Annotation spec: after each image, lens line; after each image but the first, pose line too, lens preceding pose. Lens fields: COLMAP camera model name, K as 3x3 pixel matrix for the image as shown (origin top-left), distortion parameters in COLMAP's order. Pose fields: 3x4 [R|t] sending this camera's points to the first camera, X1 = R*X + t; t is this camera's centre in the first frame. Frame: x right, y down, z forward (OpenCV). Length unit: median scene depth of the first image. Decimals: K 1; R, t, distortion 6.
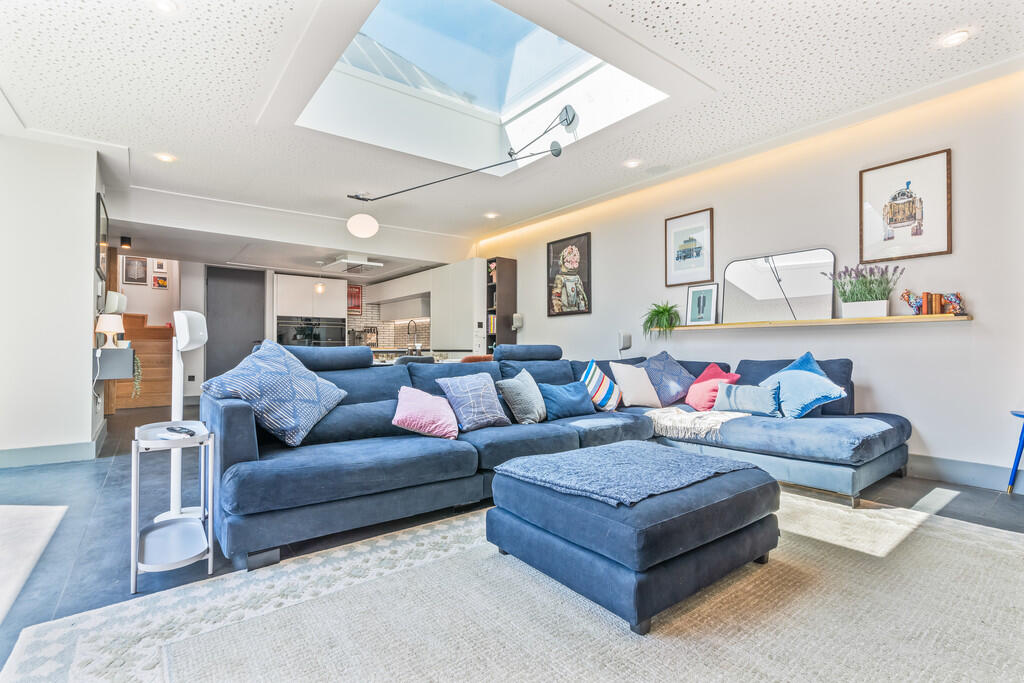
lens RADIAL K [[469.4, 0, 514.9], [0, 469.4, 339.1], [0, 0, 1]] dist [-0.006939, 0.003706]
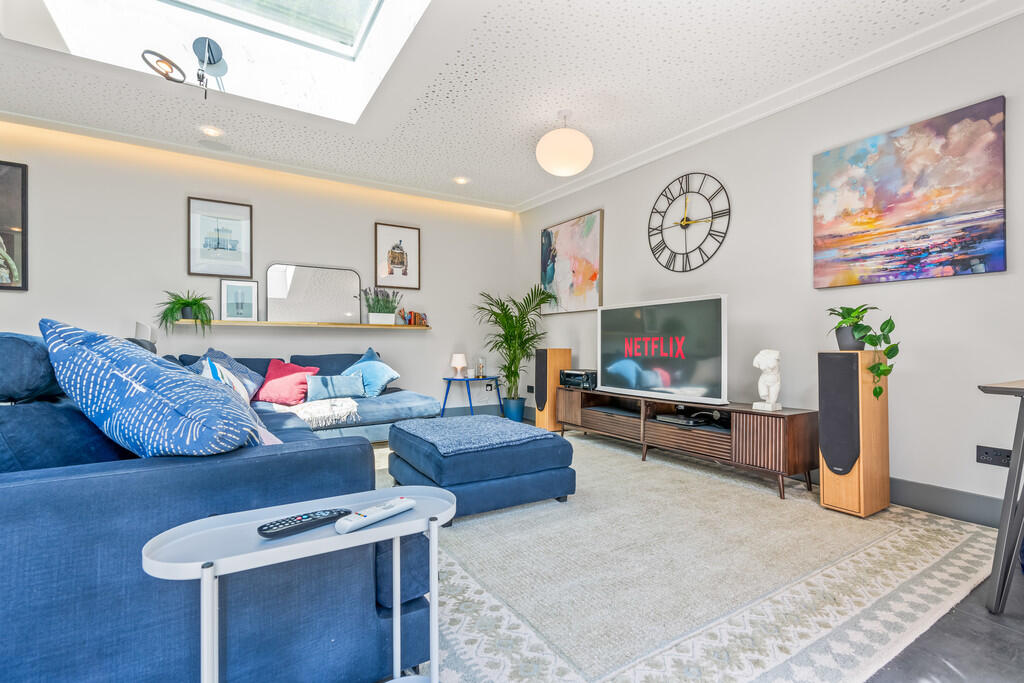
lens RADIAL K [[469.4, 0, 507.4], [0, 469.4, 342.4], [0, 0, 1]] dist [-0.006939, 0.003706]
pose [[0.111563, 0.007926, 0.993726, -0.707386], [-0.019245, 0.999798, -0.005814, 0.012201], [-0.993571, -0.018476, 0.111693, 0.463374]]
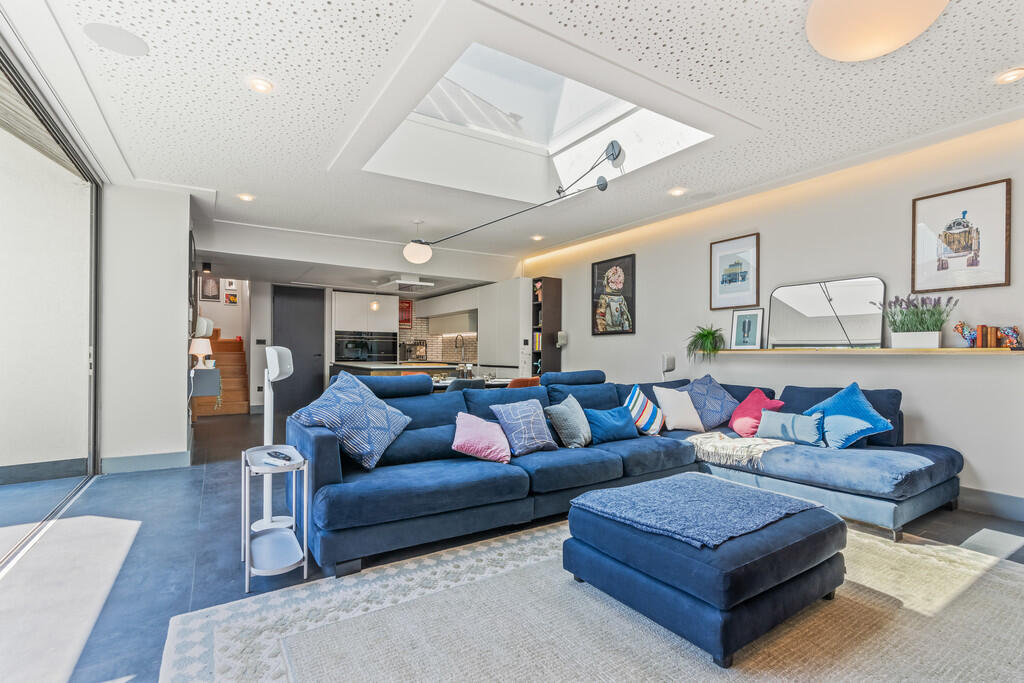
lens RADIAL K [[469.4, 0, 513.9], [0, 469.4, 350.0], [0, 0, 1]] dist [-0.006939, 0.003706]
pose [[0.995904, 0.005479, -0.090256, -0.013536], [-0.004372, 0.999913, 0.012464, -0.053353], [0.090317, -0.012019, 0.995841, -0.070675]]
